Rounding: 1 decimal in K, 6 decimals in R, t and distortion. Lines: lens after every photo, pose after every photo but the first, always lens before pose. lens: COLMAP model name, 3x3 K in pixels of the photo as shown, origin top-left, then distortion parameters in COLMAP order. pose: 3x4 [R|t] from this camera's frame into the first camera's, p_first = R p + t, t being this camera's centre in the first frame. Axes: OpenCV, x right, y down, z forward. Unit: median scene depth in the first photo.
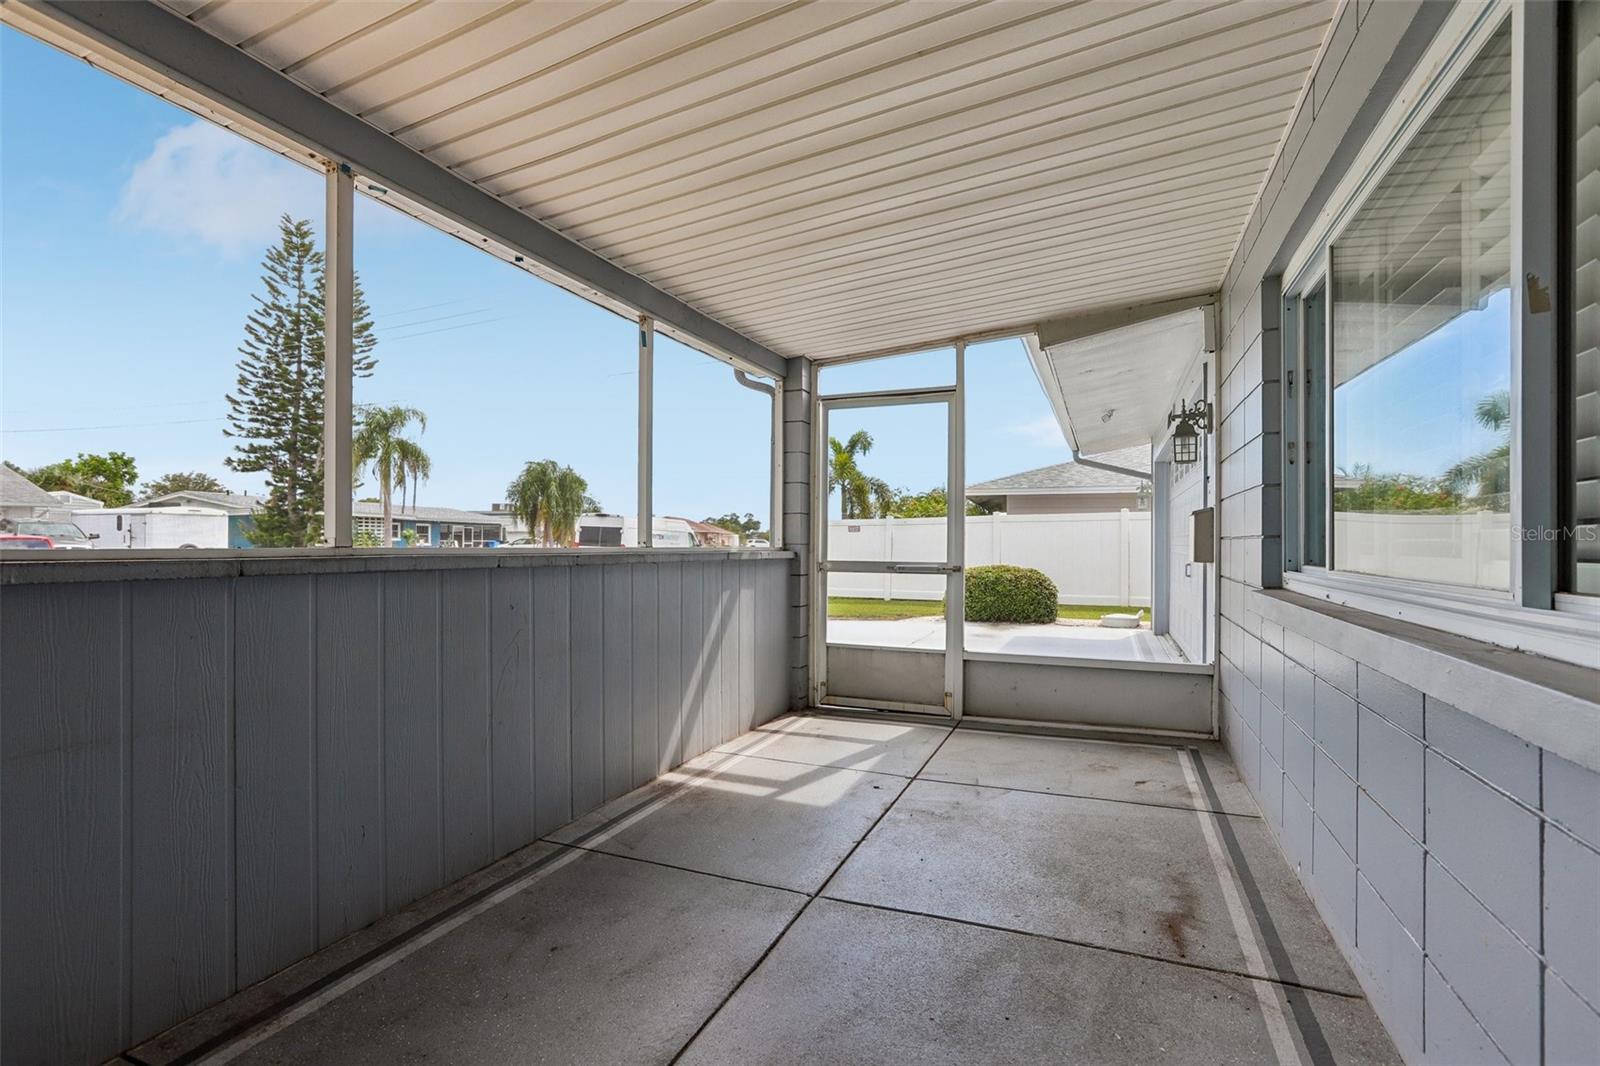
lens RADIAL K [[718.6, 0, 793.4], [0, 718.6, 536.0], [0, 0, 1]] dist [-0.047936, 0.021380]
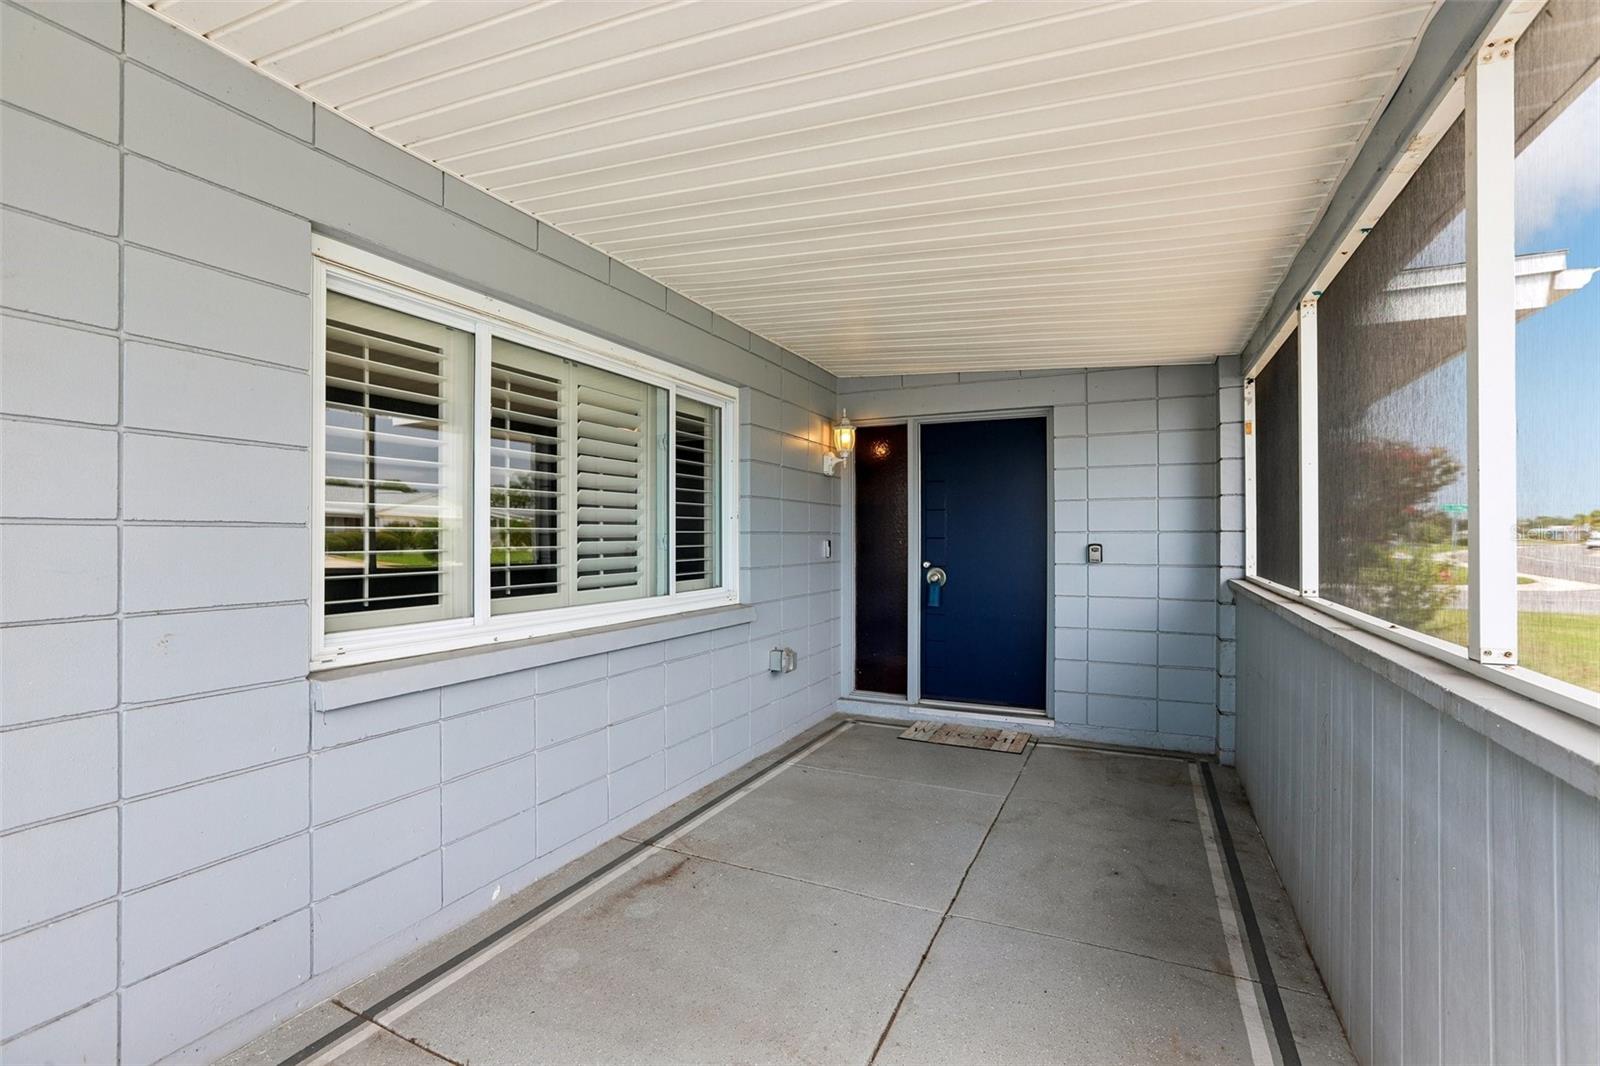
lens RADIAL K [[718.6, 0, 793.4], [0, 718.6, 536.0], [0, 0, 1]] dist [-0.047936, 0.021380]
pose [[-0.999305, -0.002144, 0.037210, 0.249188], [-0.002542, 0.999940, -0.010652, -0.077084], [-0.037185, -0.010739, -0.999251, 2.326460]]
